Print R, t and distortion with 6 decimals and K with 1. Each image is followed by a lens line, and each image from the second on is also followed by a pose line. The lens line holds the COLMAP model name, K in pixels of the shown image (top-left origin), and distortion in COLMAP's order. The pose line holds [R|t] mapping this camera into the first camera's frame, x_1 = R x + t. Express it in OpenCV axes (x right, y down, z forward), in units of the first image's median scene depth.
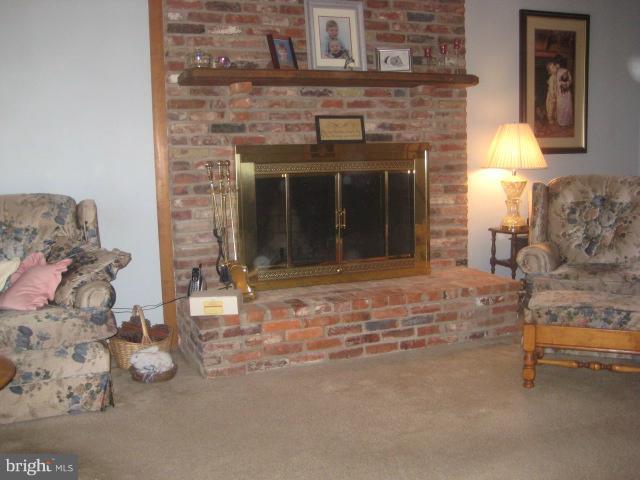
lens RADIAL K [[690.4, 0, 320.0], [0, 690.4, 240.0], [0, 0, 1]] dist [-0.162131, 0.288476]
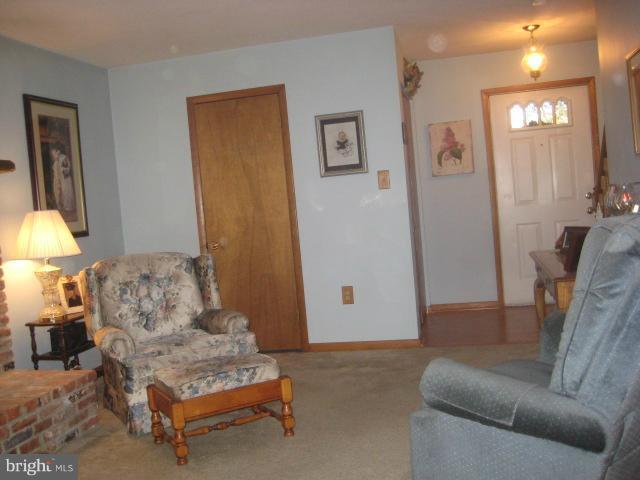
lens RADIAL K [[690.4, 0, 320.0], [0, 690.4, 240.0], [0, 0, 1]] dist [-0.162131, 0.288476]
pose [[0.580860, -0.073481, 0.810680, -0.266889], [0.169088, 0.985086, -0.031864, -0.033655], [-0.796248, 0.155585, 0.584621, 0.134314]]
